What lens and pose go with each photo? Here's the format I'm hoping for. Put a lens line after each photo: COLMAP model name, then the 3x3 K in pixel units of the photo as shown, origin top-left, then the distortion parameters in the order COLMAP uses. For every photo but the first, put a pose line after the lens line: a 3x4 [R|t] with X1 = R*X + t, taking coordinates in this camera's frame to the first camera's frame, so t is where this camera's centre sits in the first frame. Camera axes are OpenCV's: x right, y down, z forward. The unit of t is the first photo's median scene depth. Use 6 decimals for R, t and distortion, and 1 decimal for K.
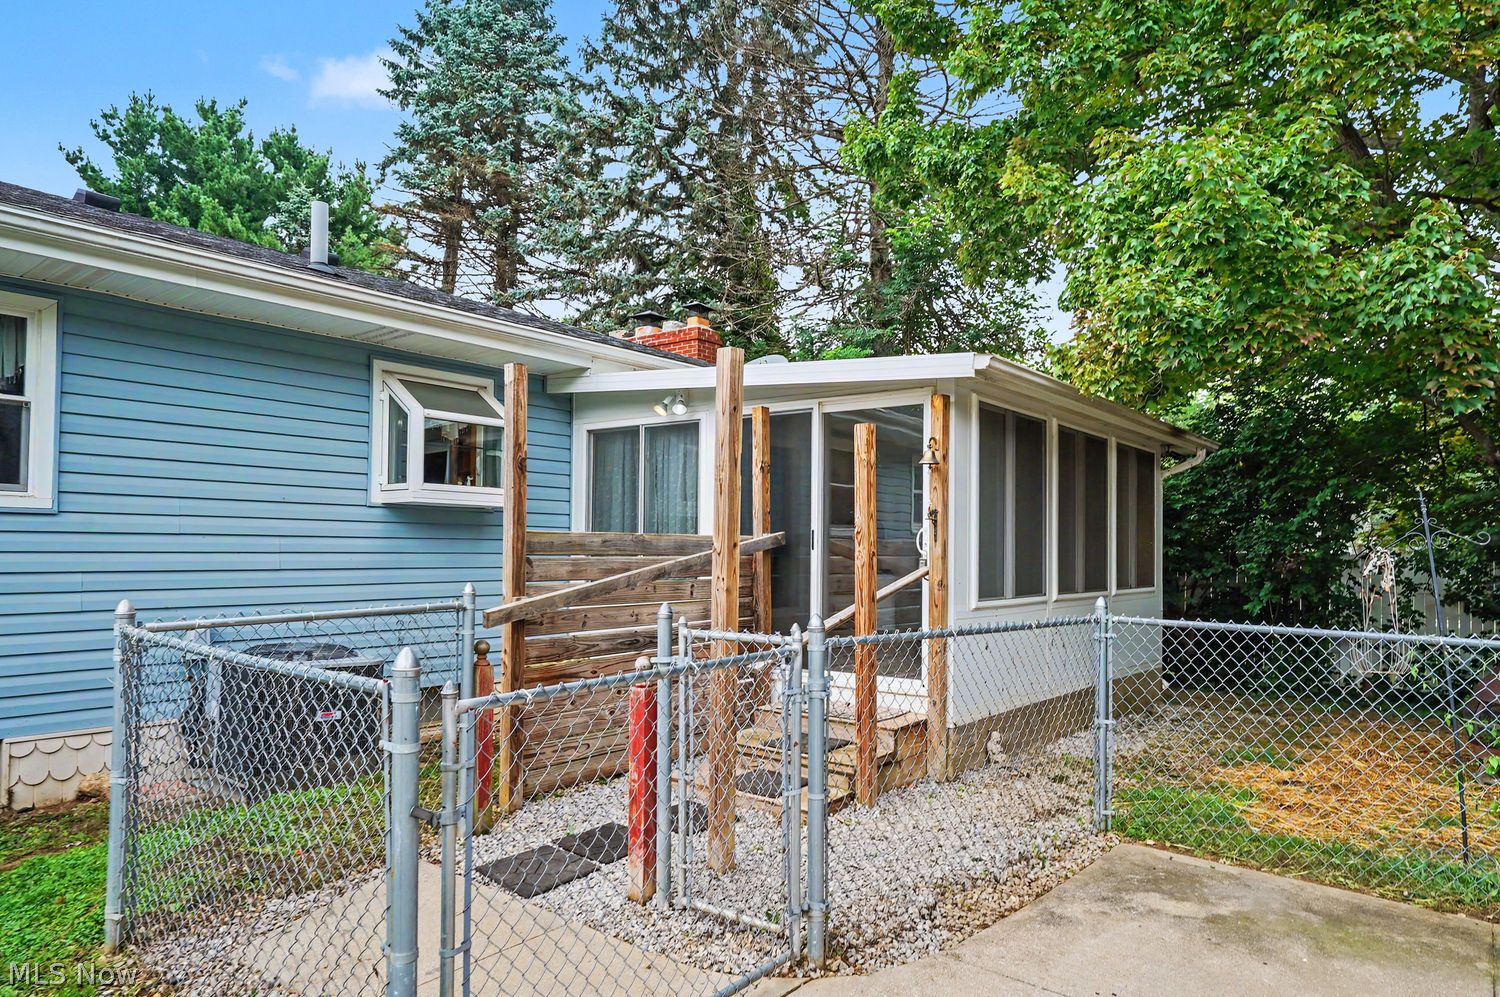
lens RADIAL K [[959.0, 0, 749.3], [0, 959.0, 502.5], [0, 0, 1]] dist [-0.002779, 0.002360]
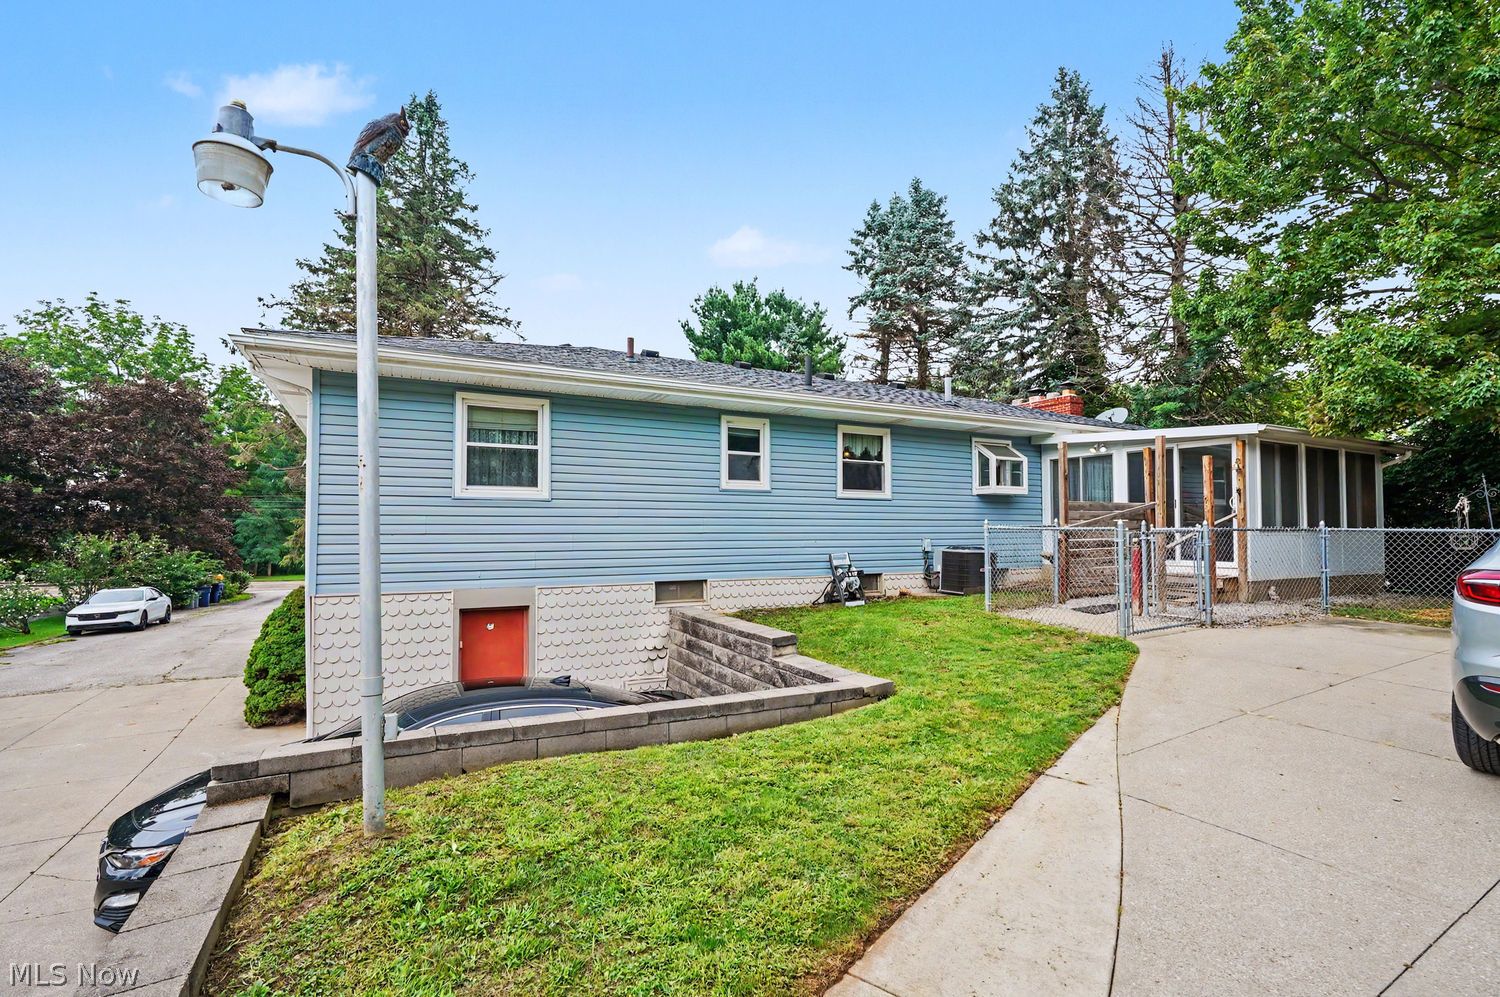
lens RADIAL K [[690.7, 0, 750.3], [0, 690.7, 504.2], [0, 0, 1]] dist [-0.005471, 0.001099]
pose [[0.922530, -0.027221, -0.384965, -0.203153], [0.030081, 0.999546, 0.001407, 0.005354], [0.384752, -0.012878, 0.922930, -0.788429]]
